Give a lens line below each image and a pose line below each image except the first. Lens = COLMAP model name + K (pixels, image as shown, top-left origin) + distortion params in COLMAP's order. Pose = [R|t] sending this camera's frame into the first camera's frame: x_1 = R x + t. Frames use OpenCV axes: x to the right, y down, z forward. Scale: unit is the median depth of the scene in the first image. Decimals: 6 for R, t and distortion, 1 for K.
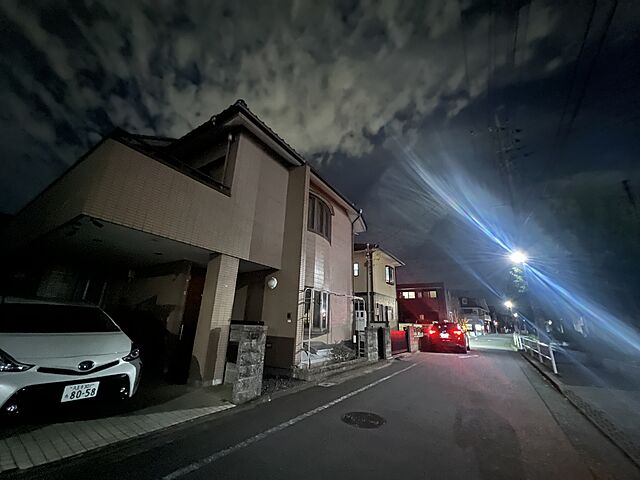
lens RADIAL K [[257.4, 0, 318.3], [0, 257.4, 239.3], [0, 0, 1]] dist [-0.001576, 0.000162]
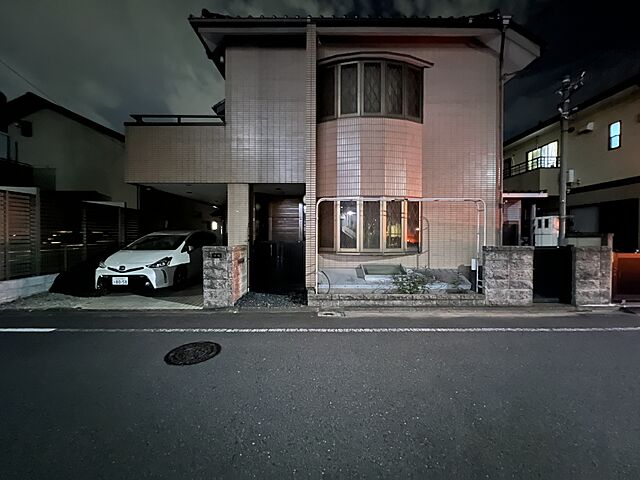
lens RADIAL K [[254.1, 0, 320.0], [0, 254.1, 240.0], [0, 0, 1]] dist [-0.002042, -0.000051]
pose [[0.539834, -0.021688, -0.841492, 0.592703], [0.277431, 0.948398, 0.153535, 0.182677], [0.794740, -0.316339, 0.517994, 0.546873]]
